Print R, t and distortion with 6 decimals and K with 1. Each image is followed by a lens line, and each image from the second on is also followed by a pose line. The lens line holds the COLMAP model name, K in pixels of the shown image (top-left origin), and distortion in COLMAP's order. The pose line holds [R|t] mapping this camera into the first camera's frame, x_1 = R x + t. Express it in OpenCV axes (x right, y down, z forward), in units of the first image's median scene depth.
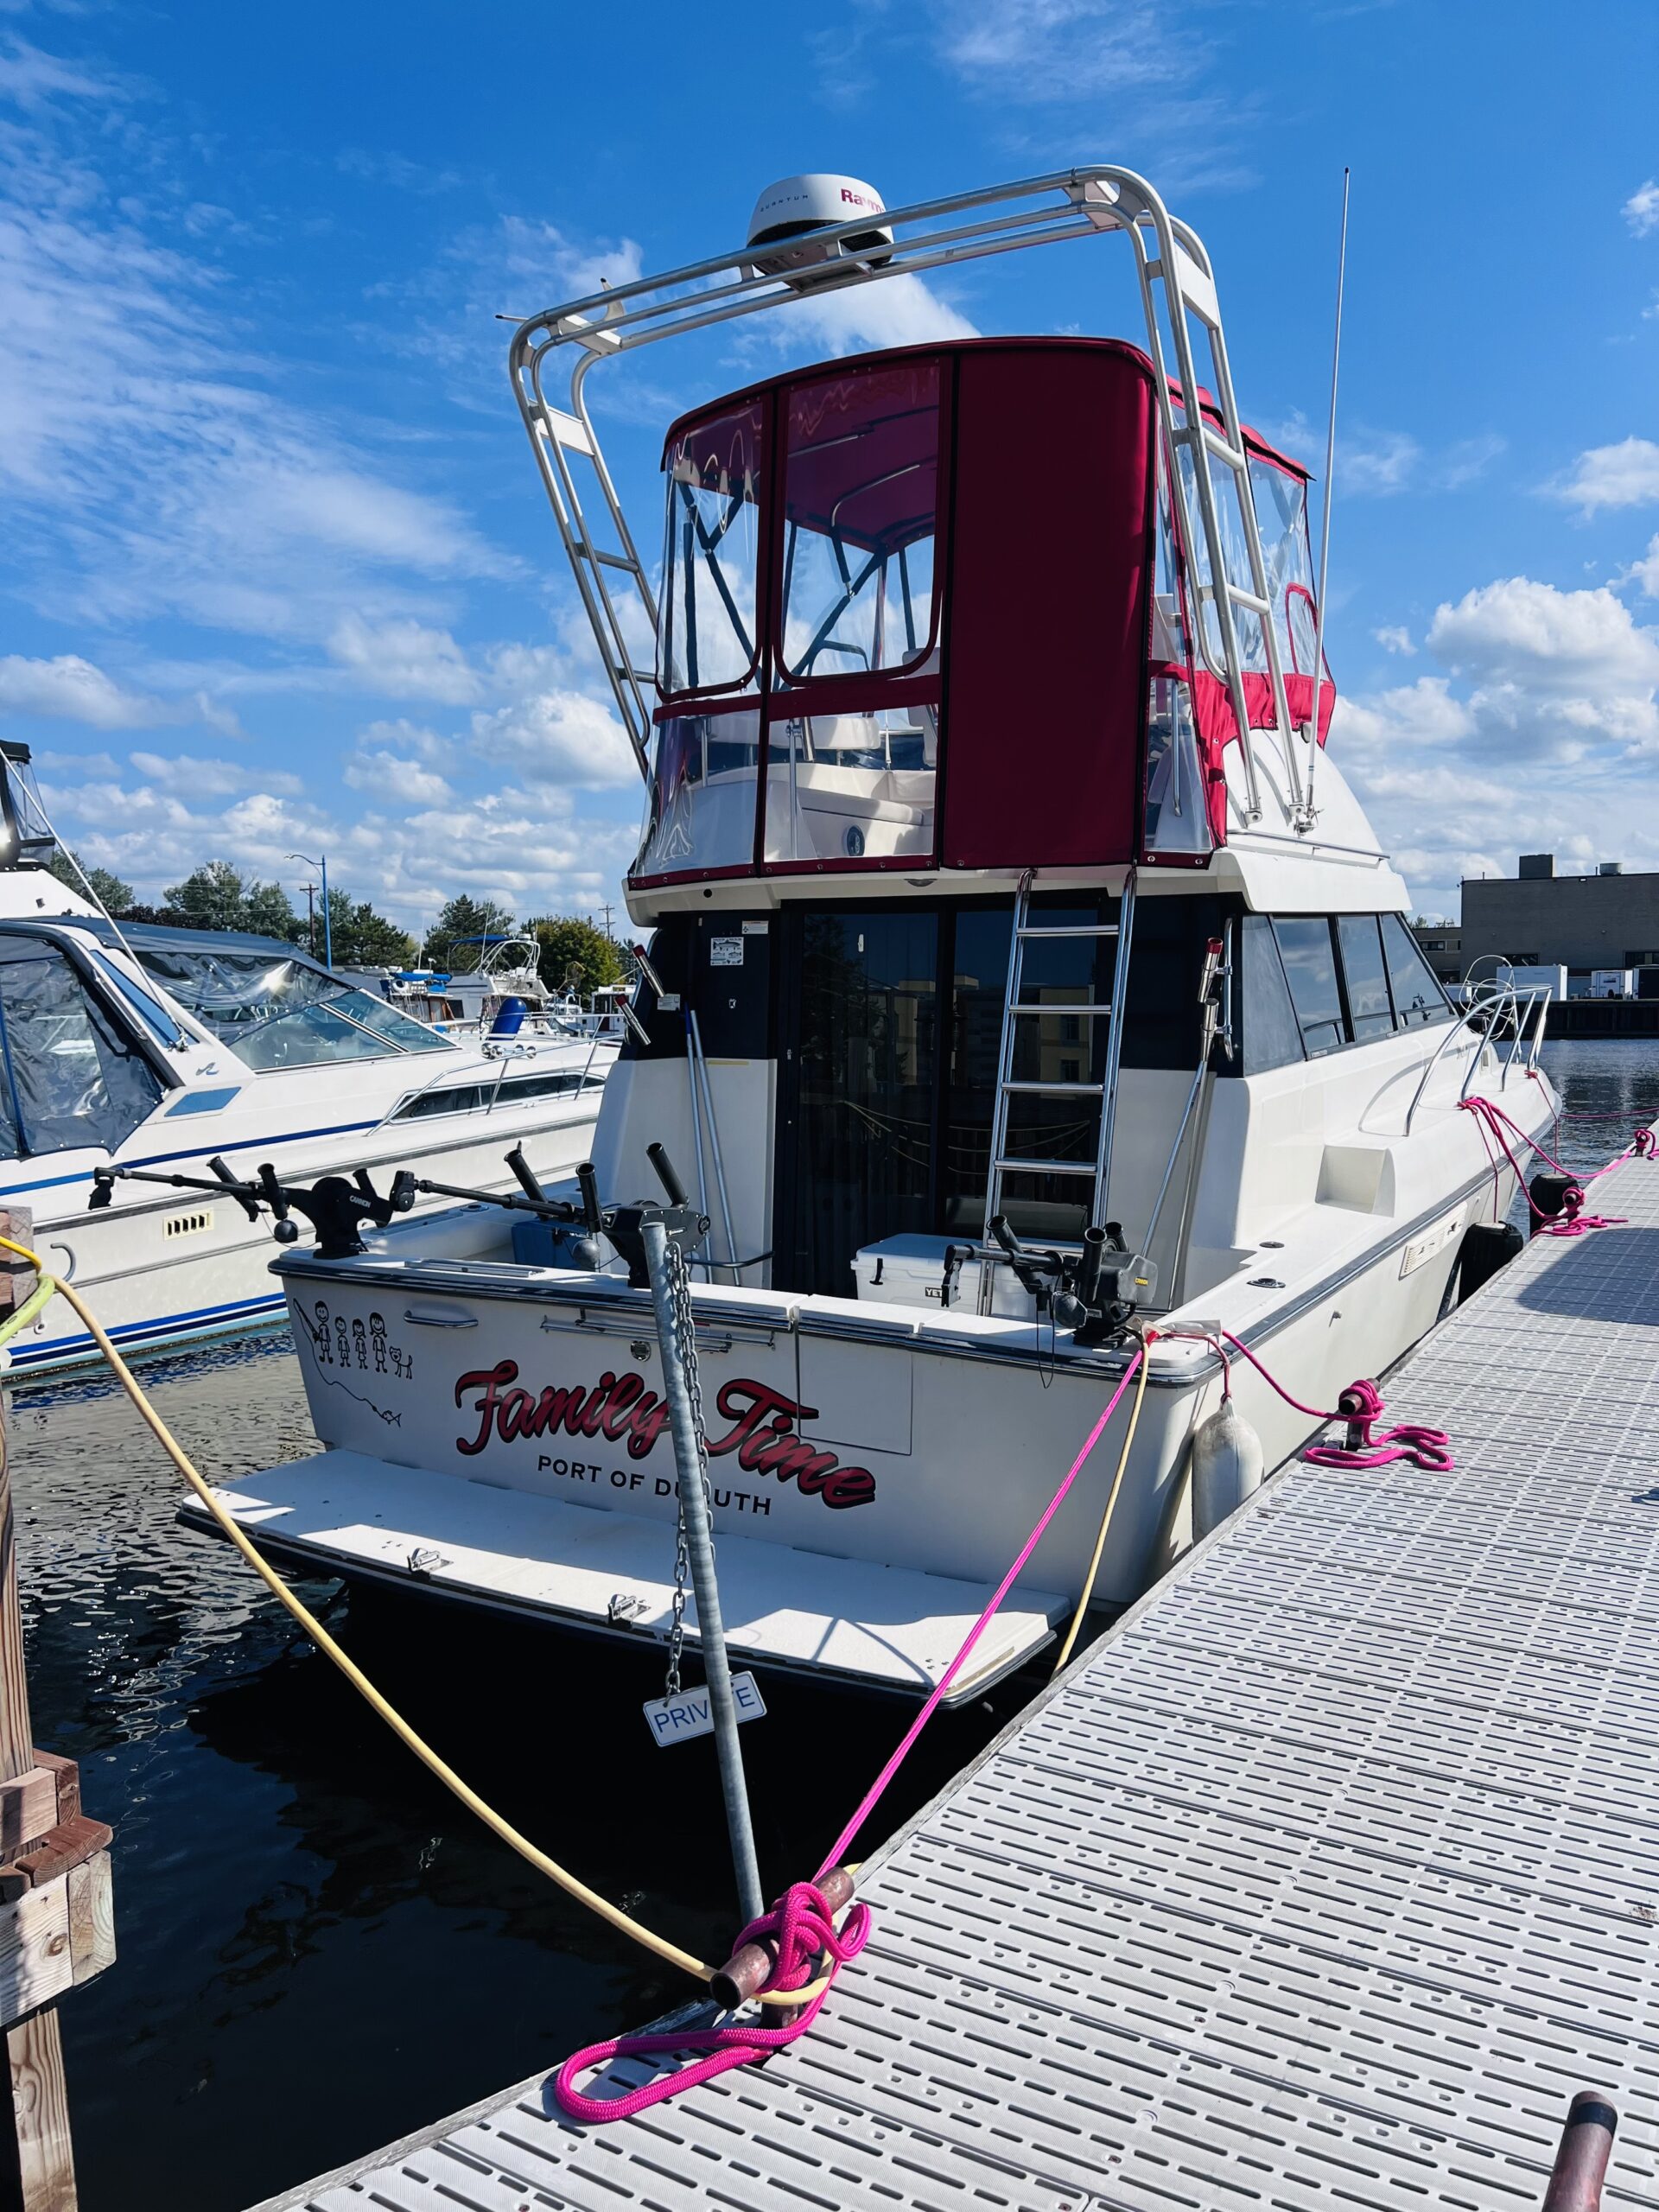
lens RADIAL K [[1679.2, 0, 829.5], [0, 1679.2, 1106.0], [0, 0, 1]] dist [0.005162, 0.000481]
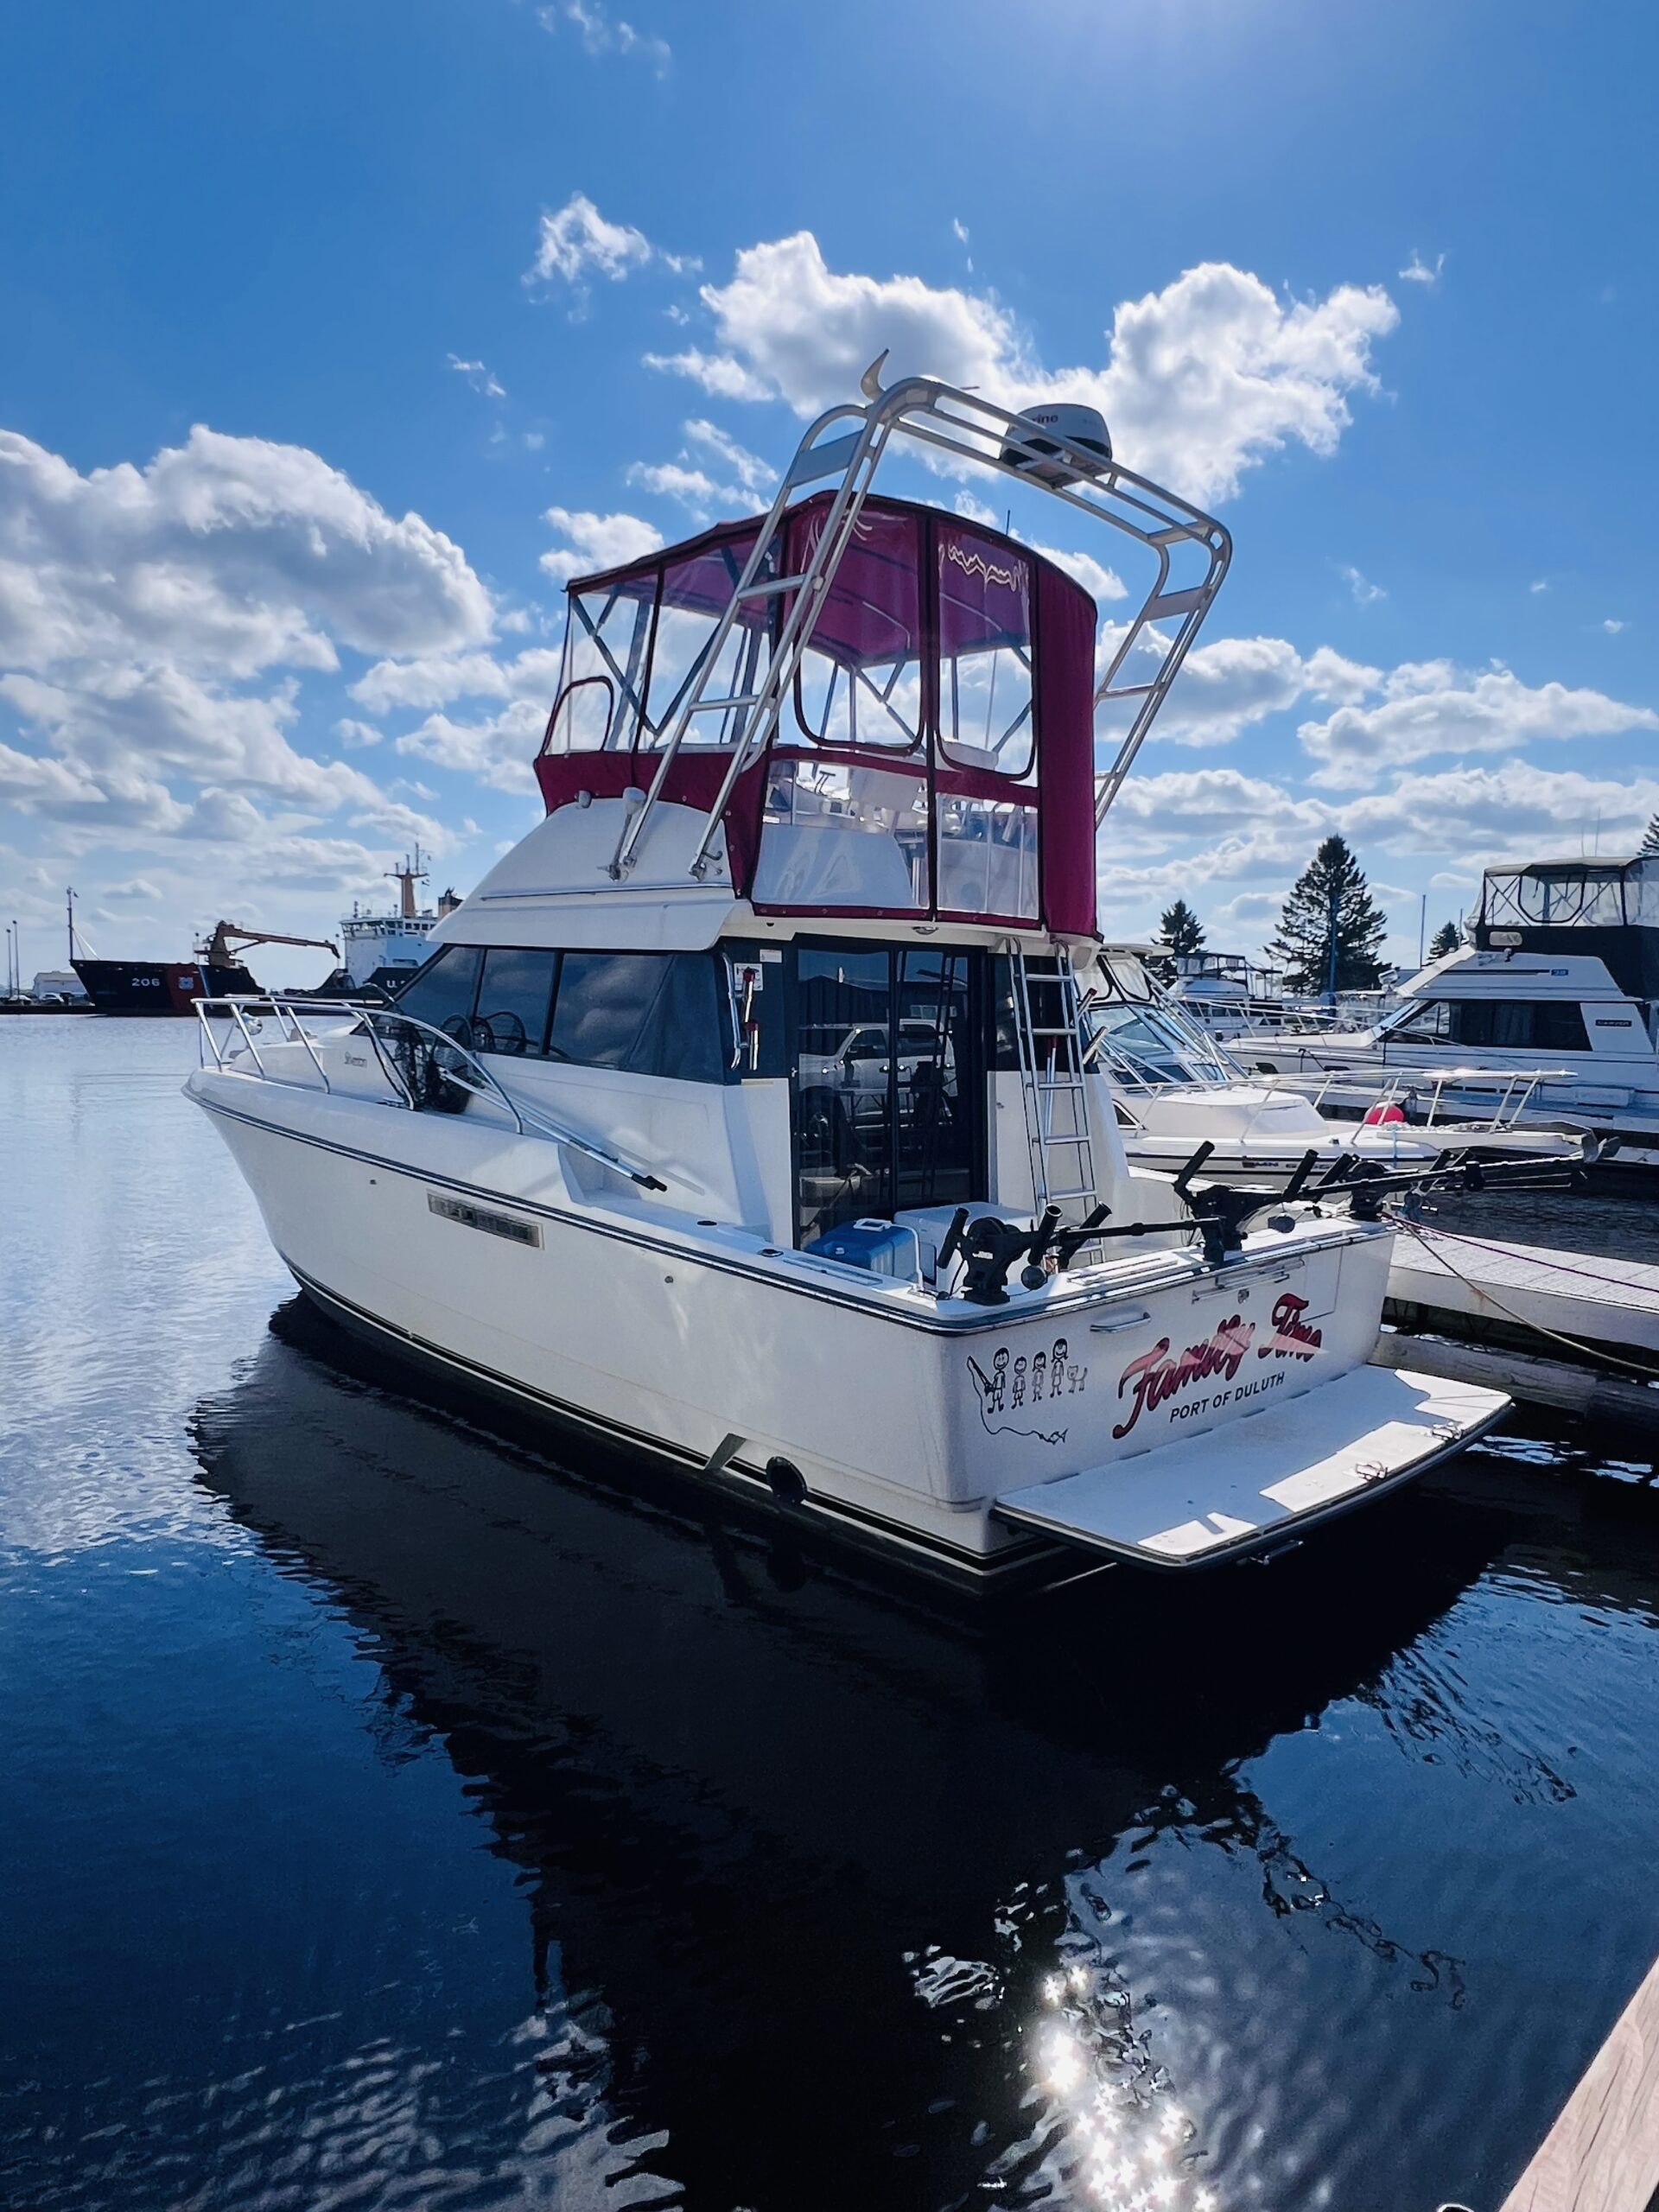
lens RADIAL K [[1310.3, 0, 829.5], [0, 1310.3, 1106.0], [0, 0, 1]] dist [0.000624, 0.000186]
pose [[0.292348, -0.066444, 0.954001, -1.004828], [0.047624, 0.997357, 0.054869, -0.064322], [-0.955126, 0.029392, 0.294739, 0.849531]]
